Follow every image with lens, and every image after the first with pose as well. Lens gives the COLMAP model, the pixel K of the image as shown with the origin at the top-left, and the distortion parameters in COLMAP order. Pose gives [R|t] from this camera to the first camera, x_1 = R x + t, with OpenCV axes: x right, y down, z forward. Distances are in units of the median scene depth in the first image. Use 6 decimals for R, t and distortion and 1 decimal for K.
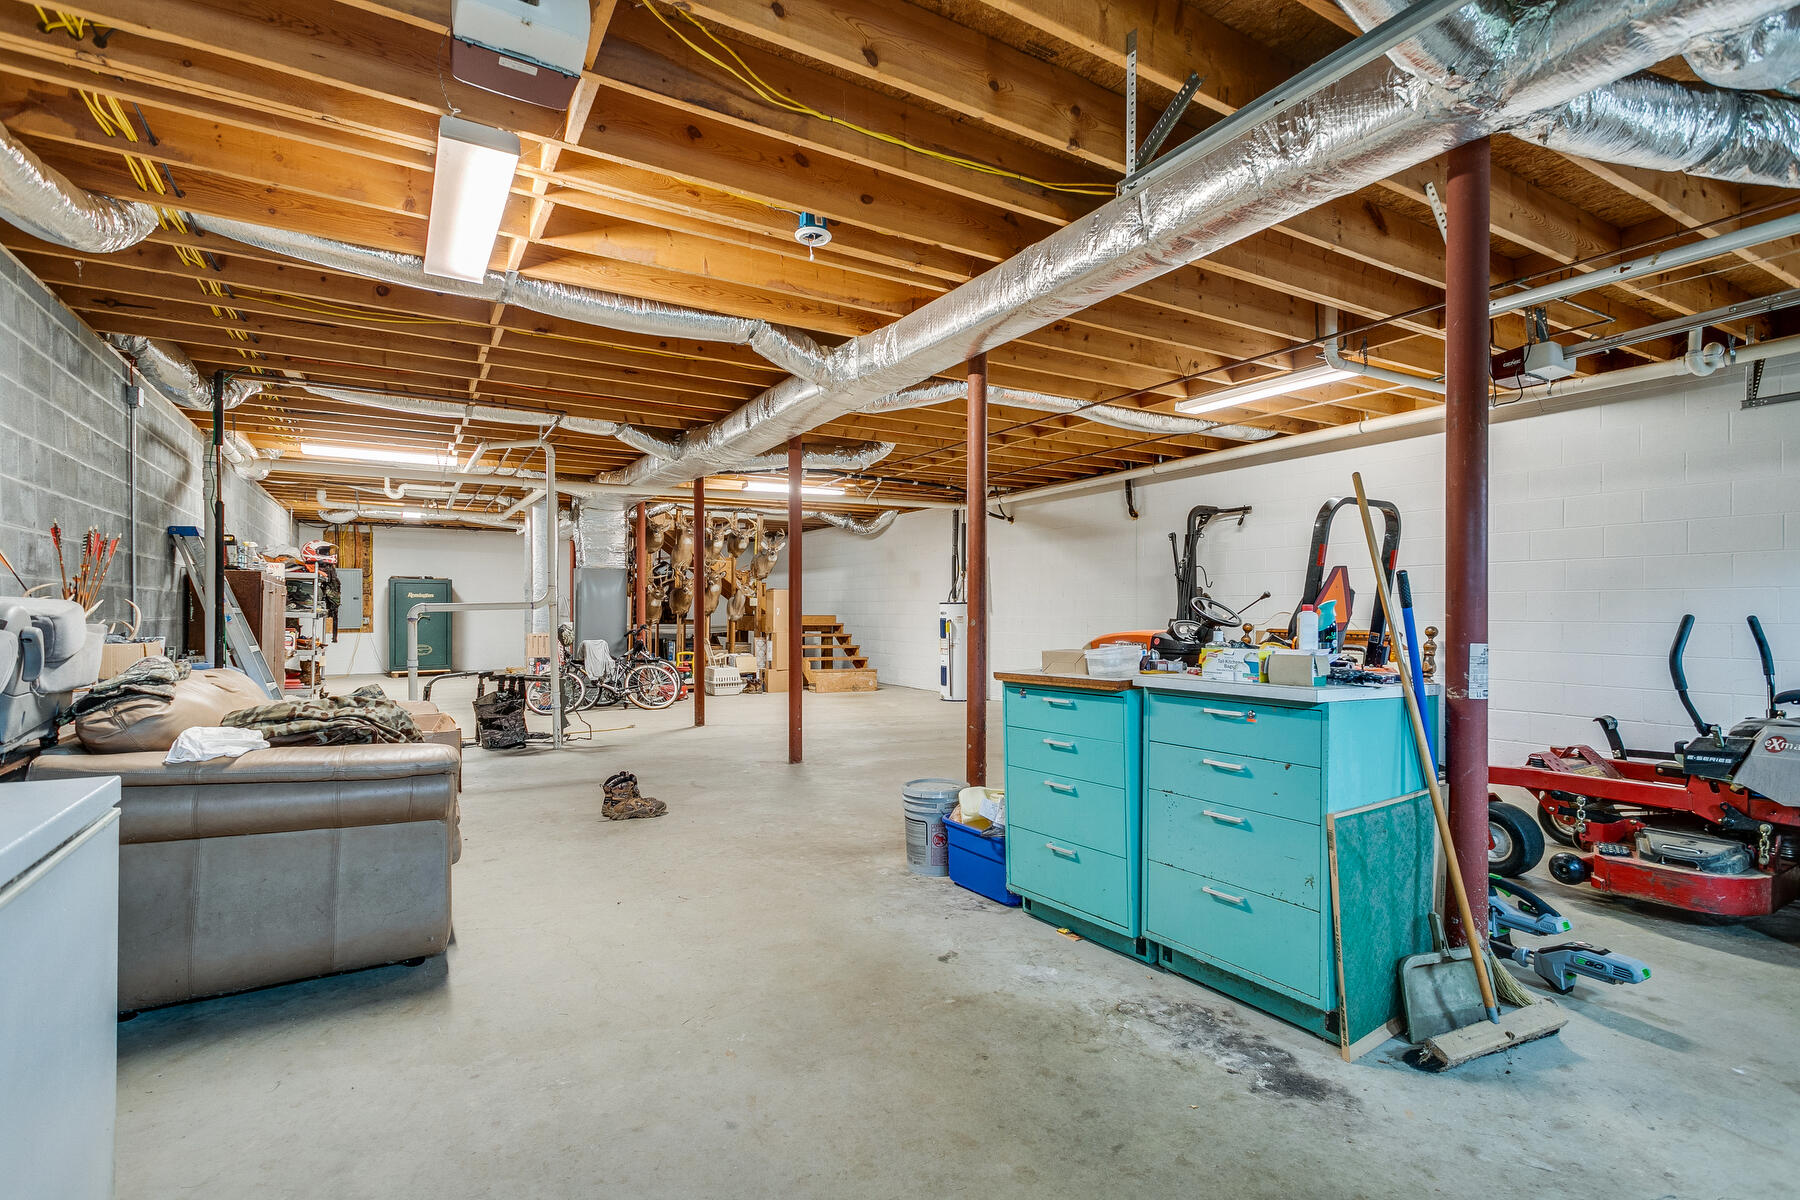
lens RADIAL K [[855.6, 0, 899.1], [0, 855.6, 610.2], [0, 0, 1]] dist [0.000177, -0.000173]
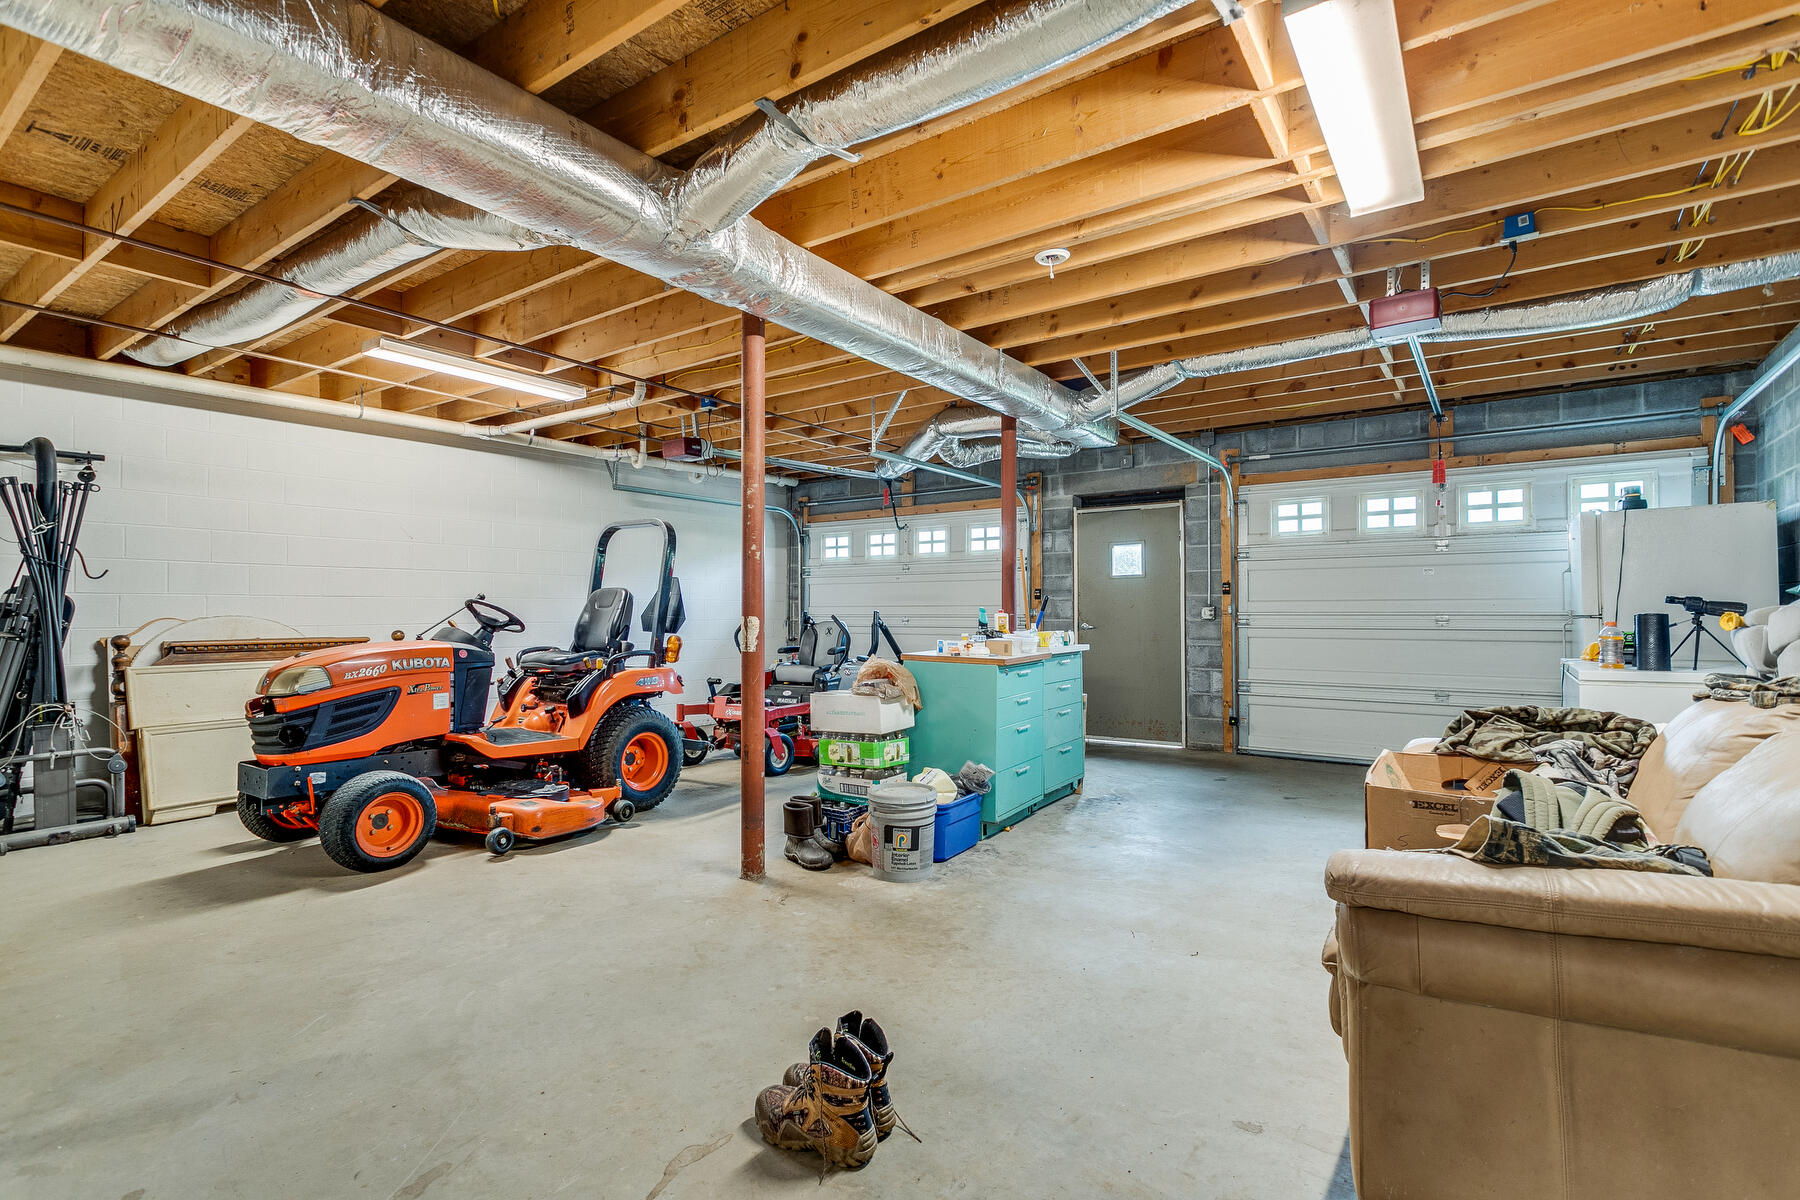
lens RADIAL K [[855.6, 0, 899.7], [0, 855.6, 602.0], [0, 0, 1]] dist [0.000177, -0.000173]
pose [[-0.413597, 0.010174, 0.910403, -0.952104], [0.000605, 0.999940, -0.010900, -0.002337], [-0.910460, -0.003957, -0.413578, 1.566007]]
